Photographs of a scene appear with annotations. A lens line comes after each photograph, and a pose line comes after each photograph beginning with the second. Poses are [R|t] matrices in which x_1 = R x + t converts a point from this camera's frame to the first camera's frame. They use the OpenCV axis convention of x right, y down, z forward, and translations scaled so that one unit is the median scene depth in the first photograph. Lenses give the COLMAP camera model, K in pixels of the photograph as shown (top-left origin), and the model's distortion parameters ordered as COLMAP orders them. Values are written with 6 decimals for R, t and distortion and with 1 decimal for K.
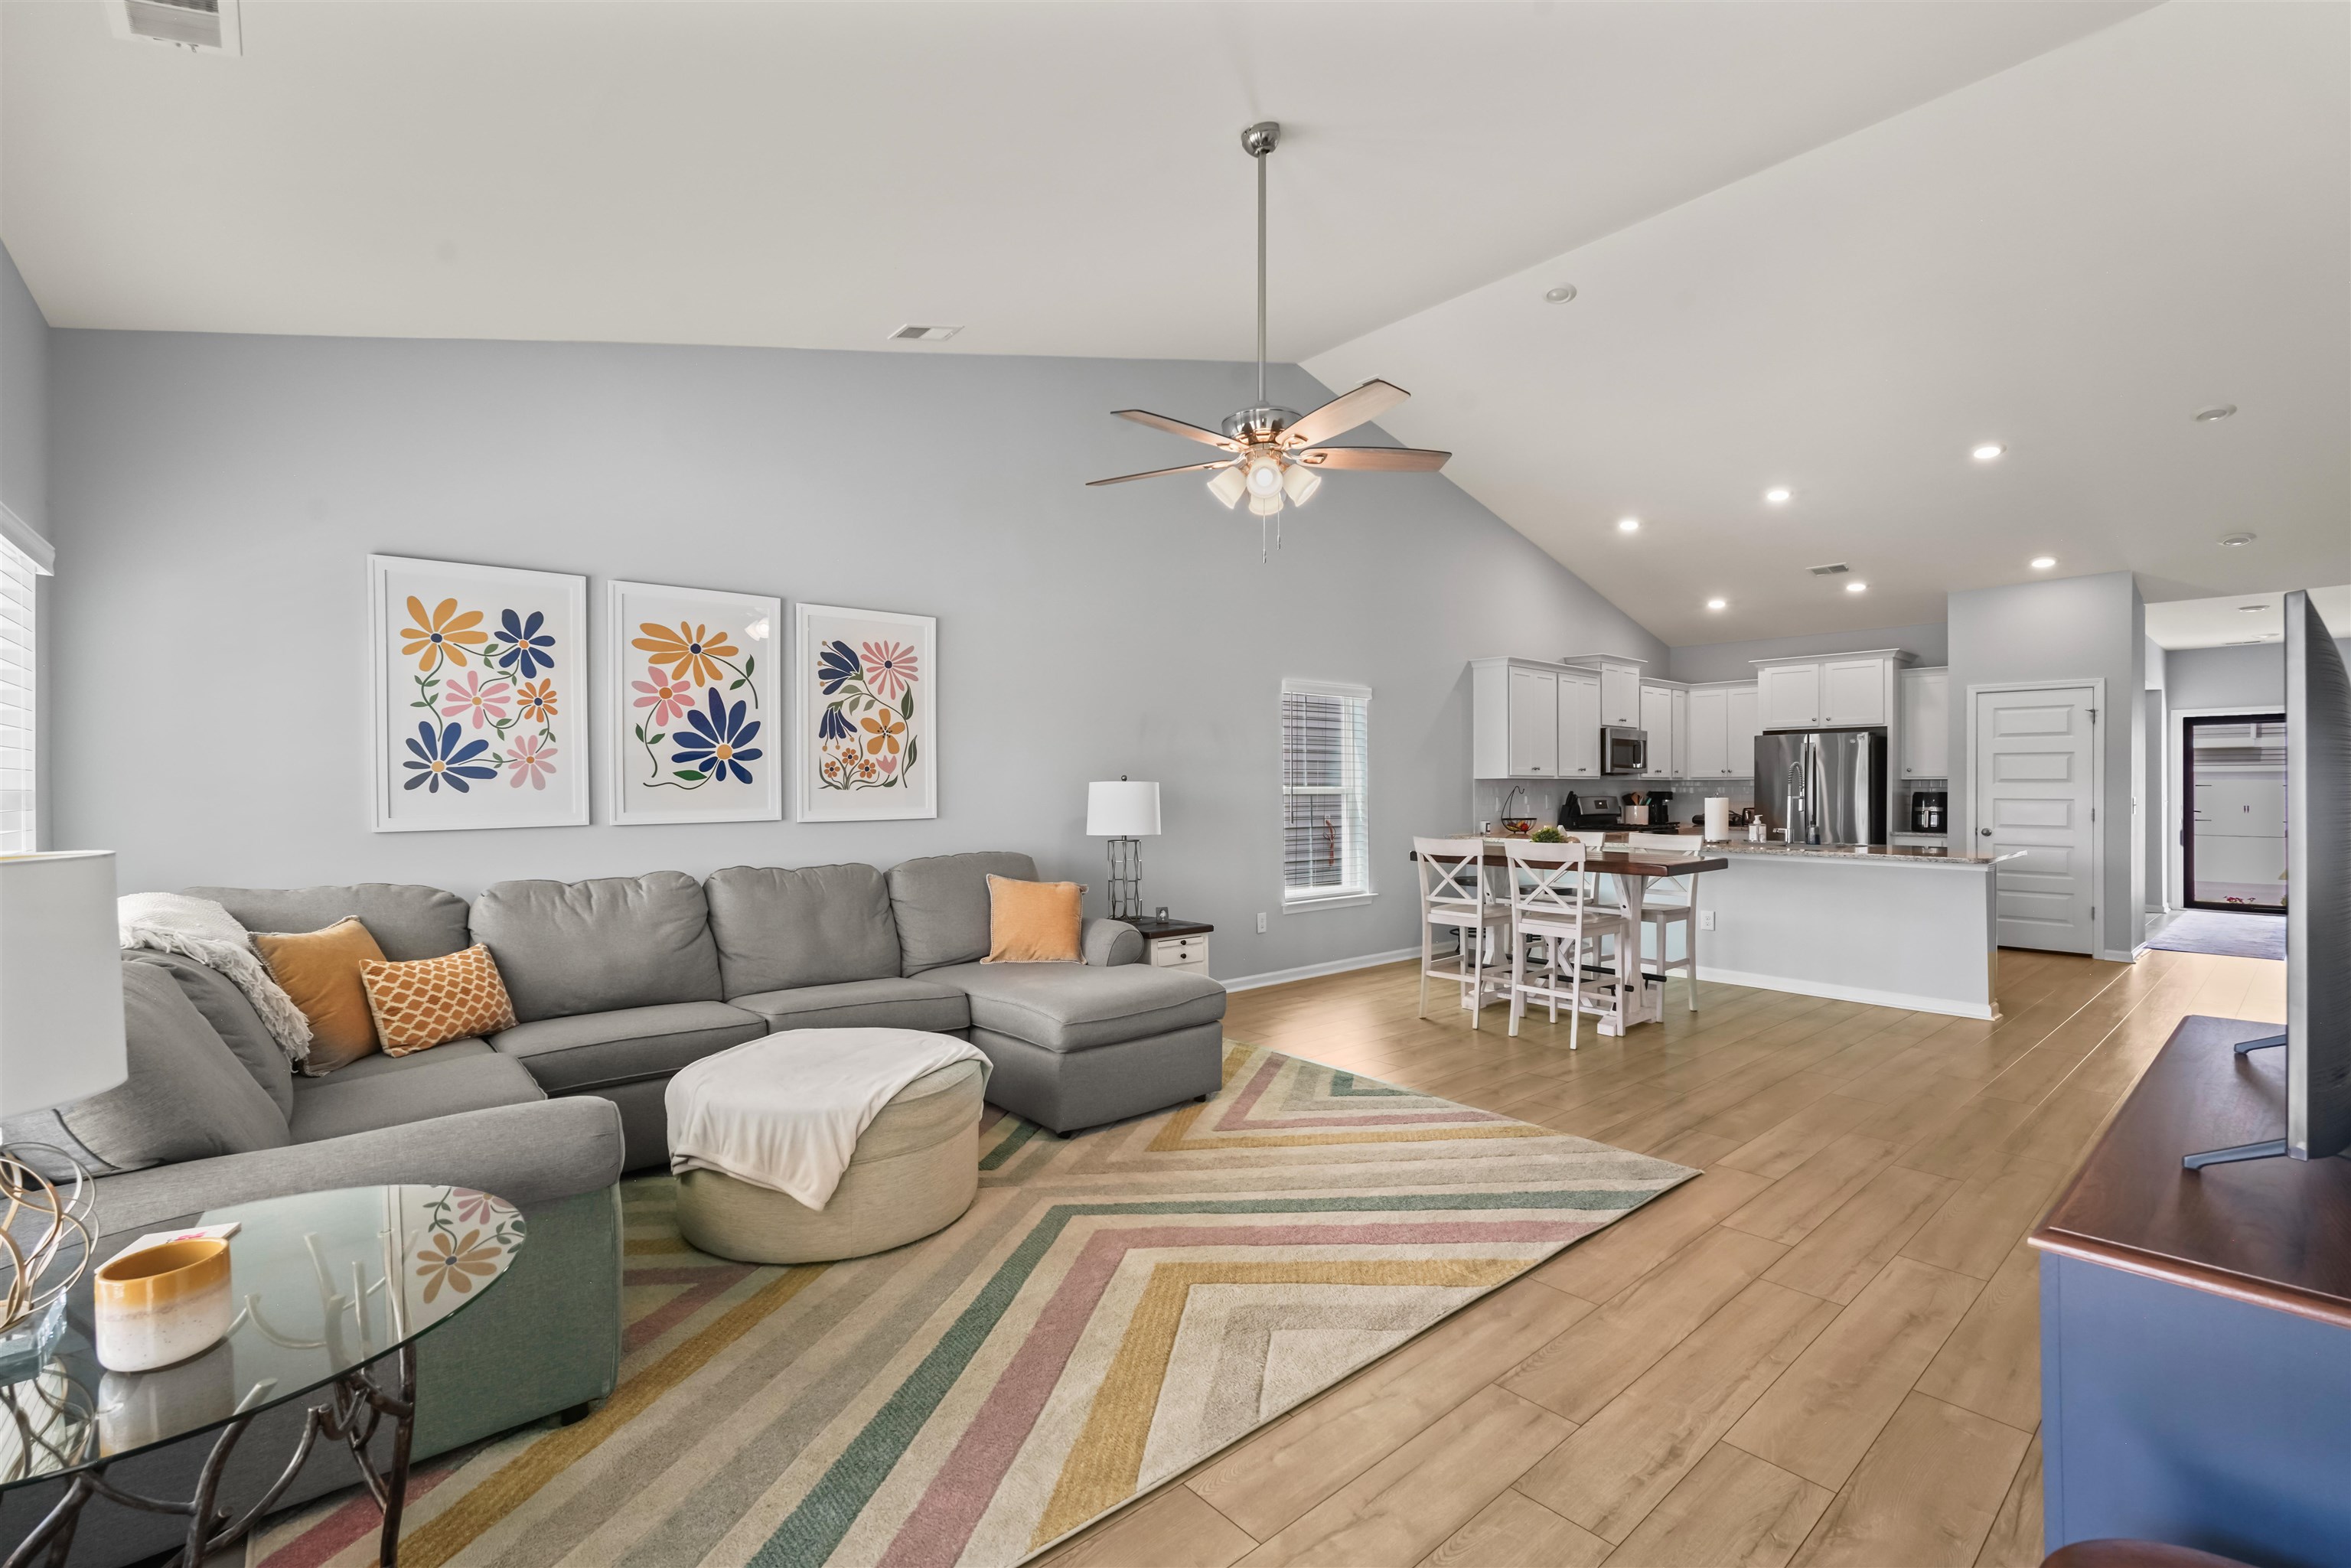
lens RADIAL K [[1027.6, 0, 1172.5], [0, 1027.6, 792.2], [0, 0, 1]] dist [-0.013884, 0.006926]
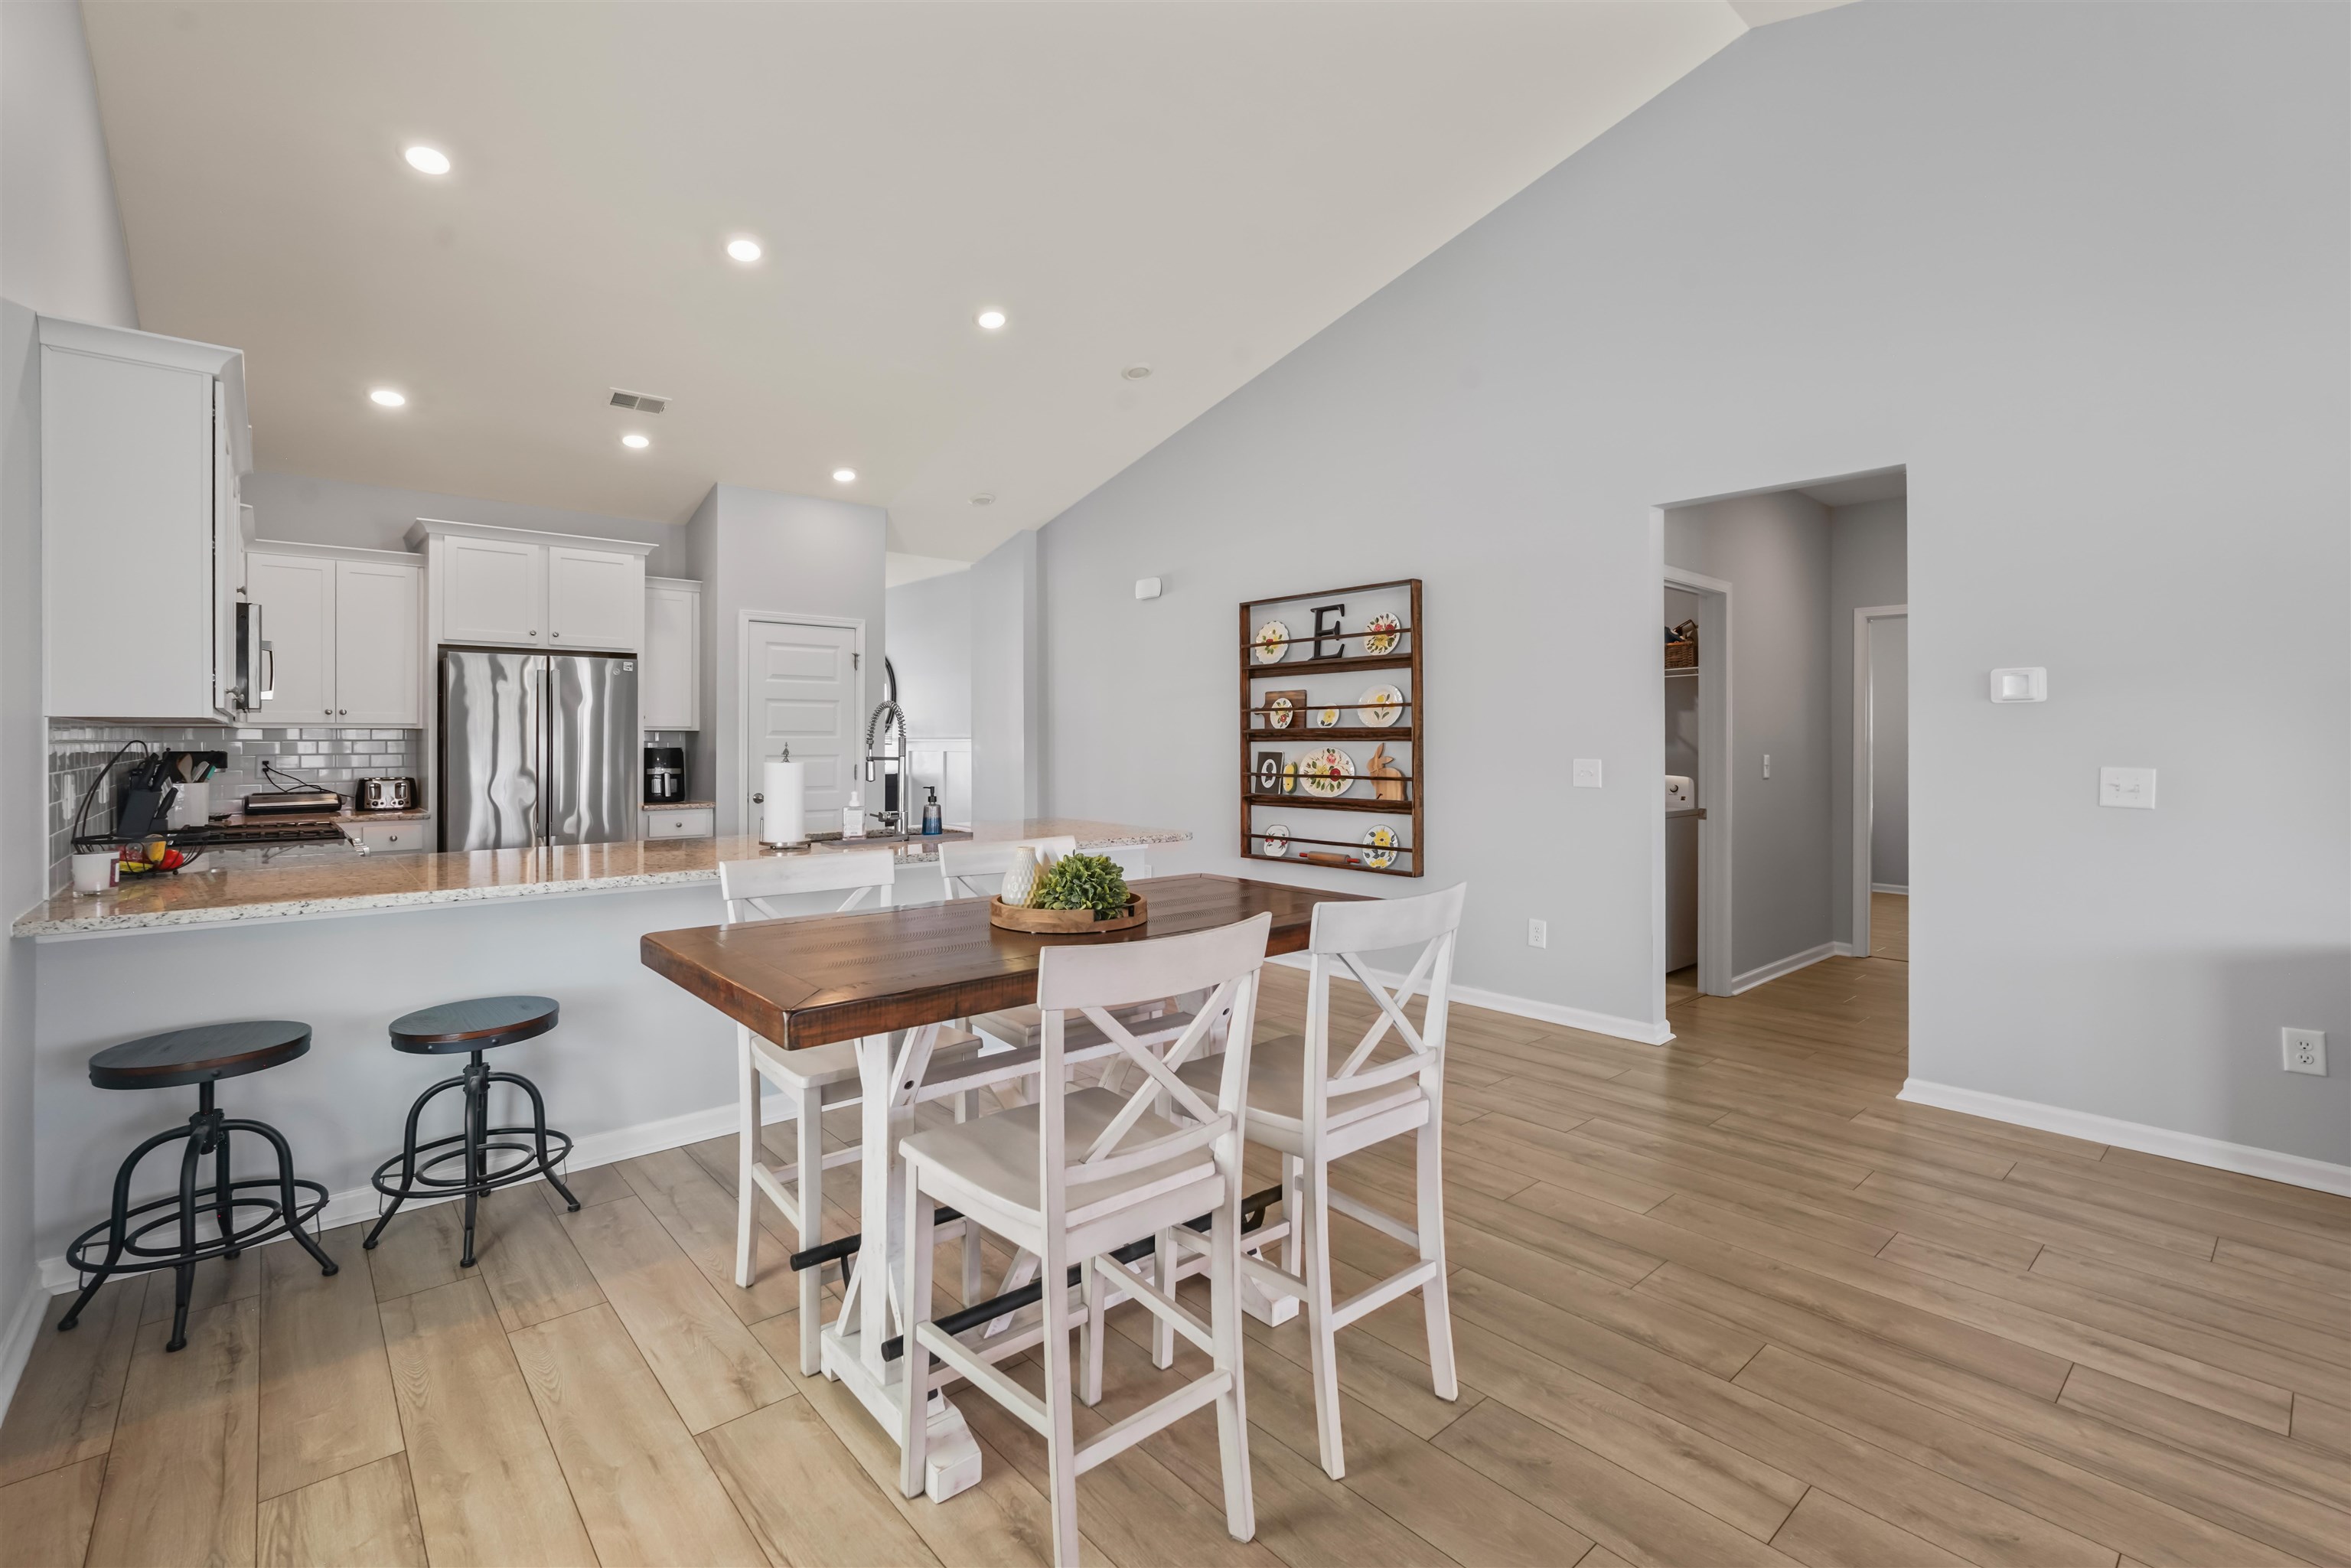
lens RADIAL K [[1052.7, 0, 1177.8], [0, 1052.7, 732.1], [0, 0, 1]] dist [-0.009123, 0.000142]
pose [[-0.004716, 0.003616, 0.999982, -0.025517], [0.005451, 0.999979, -0.003591, -0.012177], [-0.999974, 0.005434, -0.004736, 1.149715]]
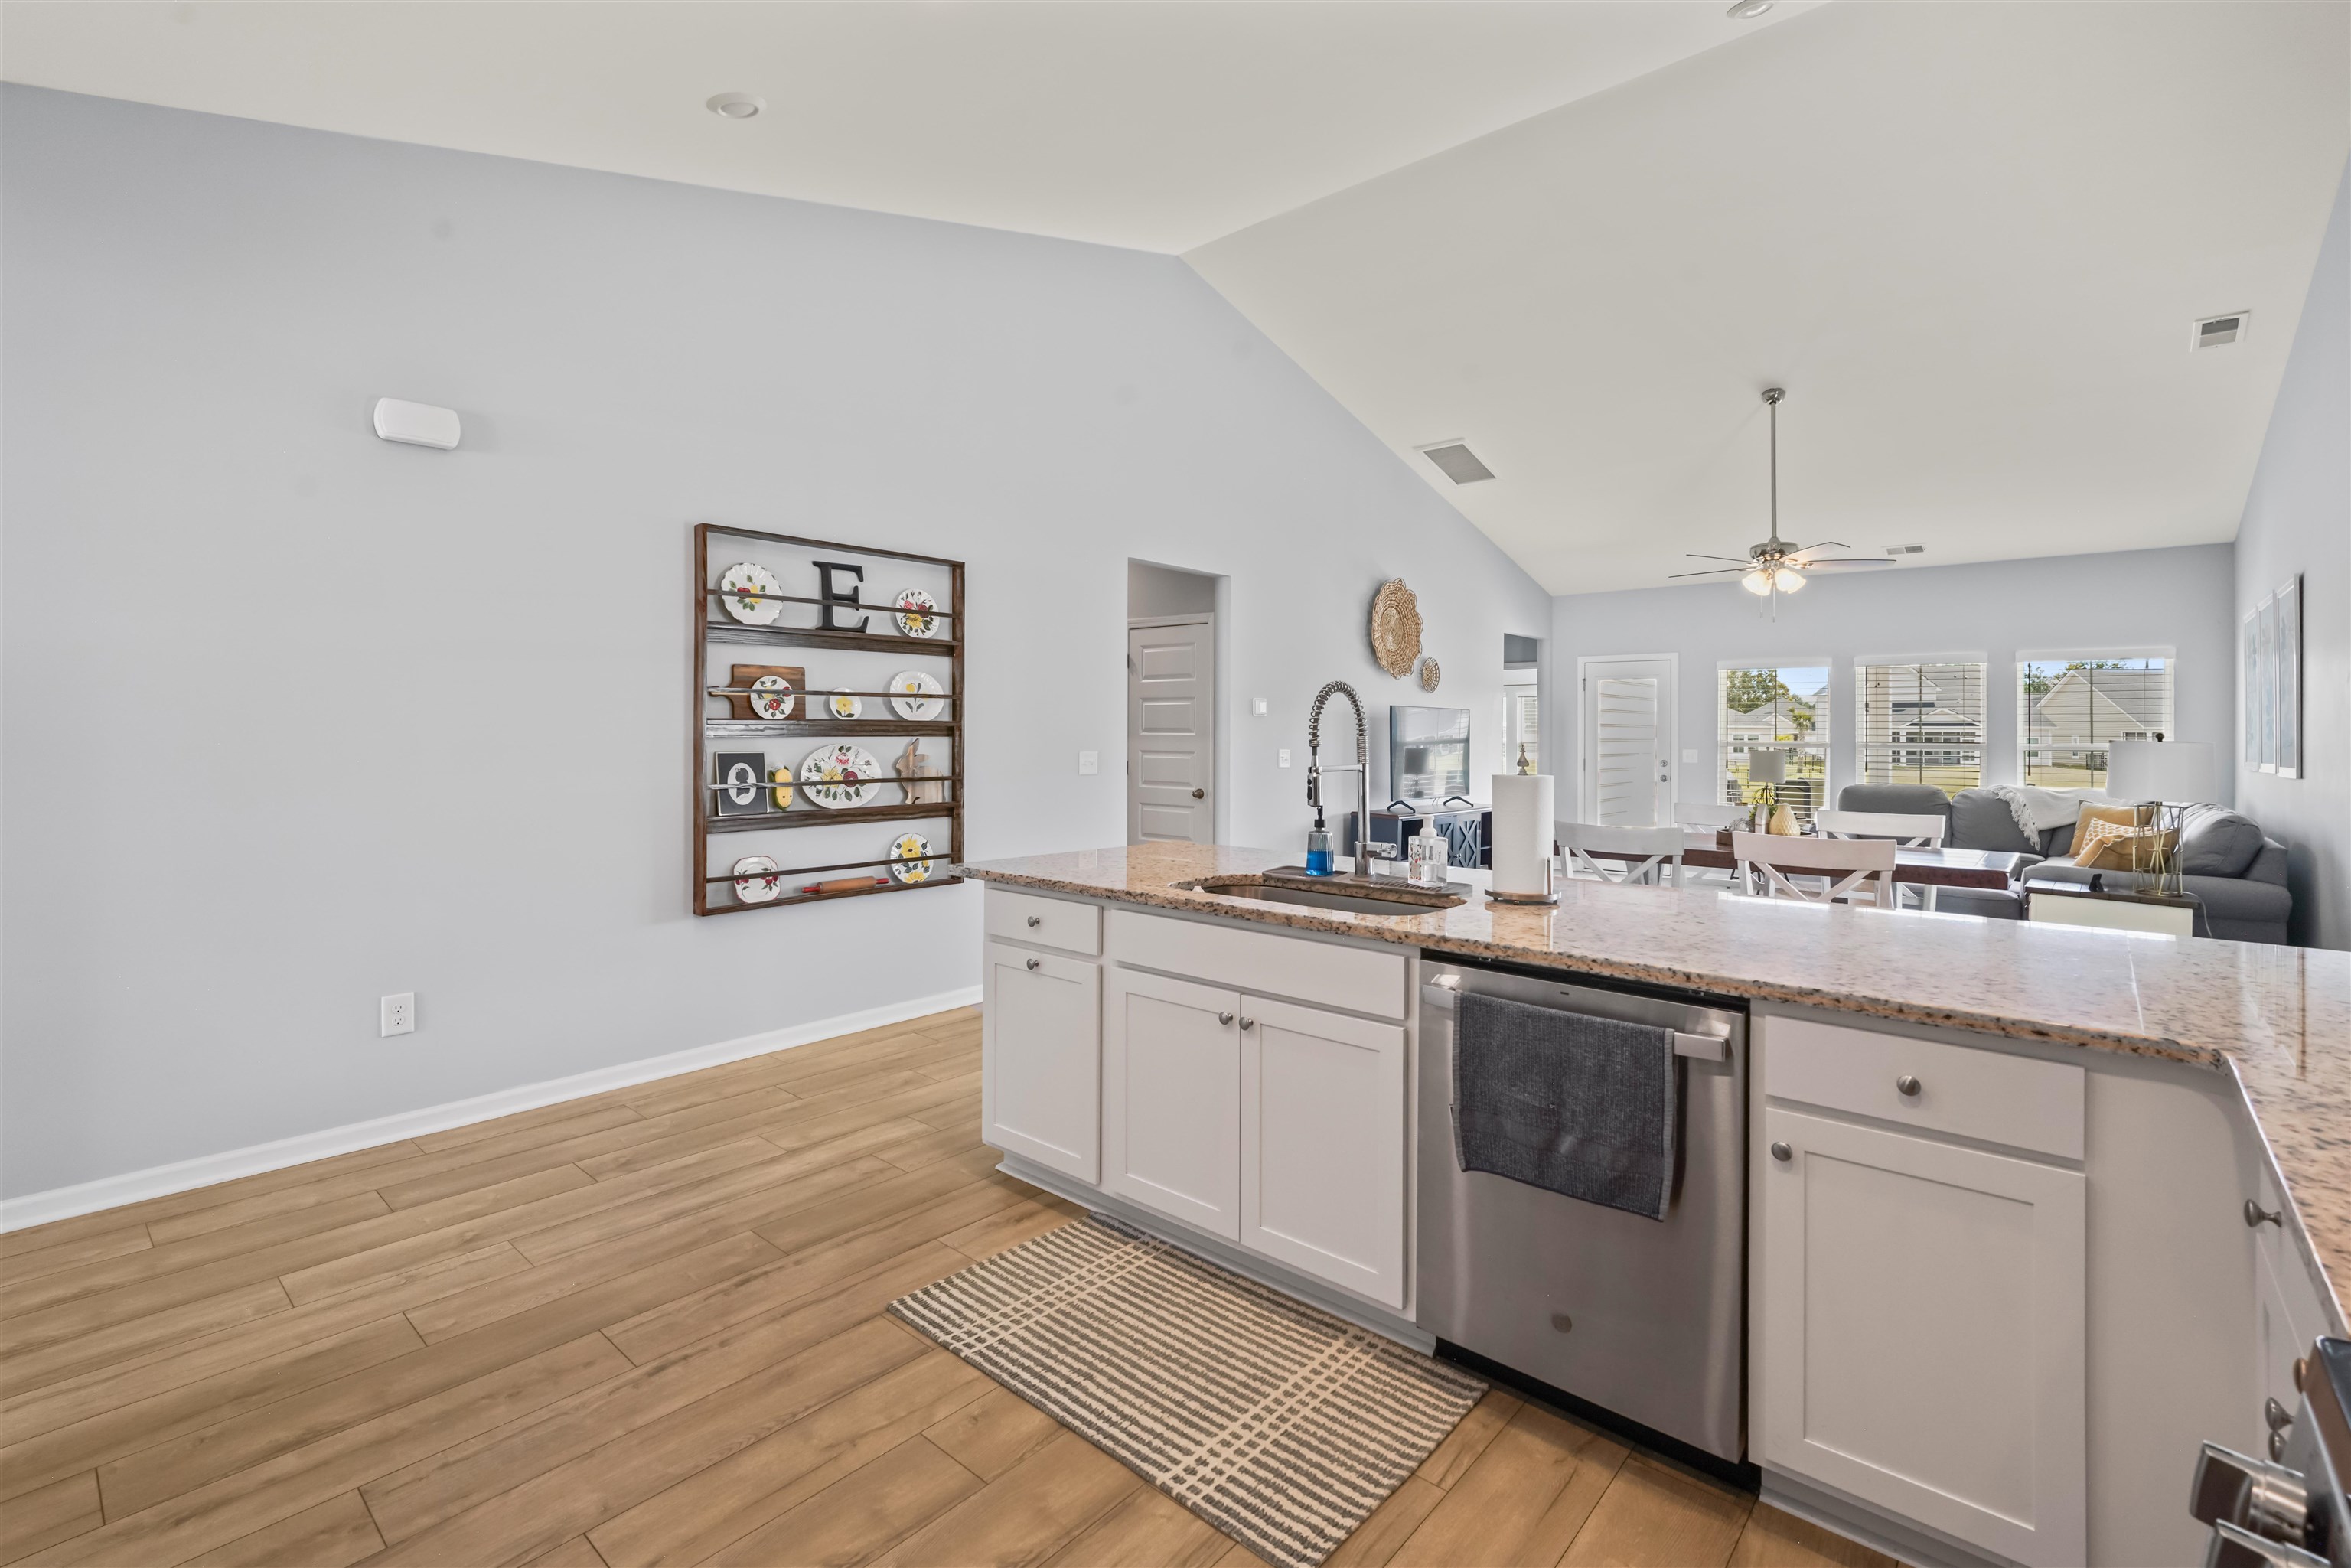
lens RADIAL K [[1052.7, 0, 1177.8], [0, 1052.7, 732.1], [0, 0, 1]] dist [-0.009123, 0.000142]
pose [[-0.990940, -0.006853, -0.134128, 1.010894], [-0.007426, 0.999965, 0.003775, -0.015172], [0.134097, 0.004737, -0.990957, 1.947185]]
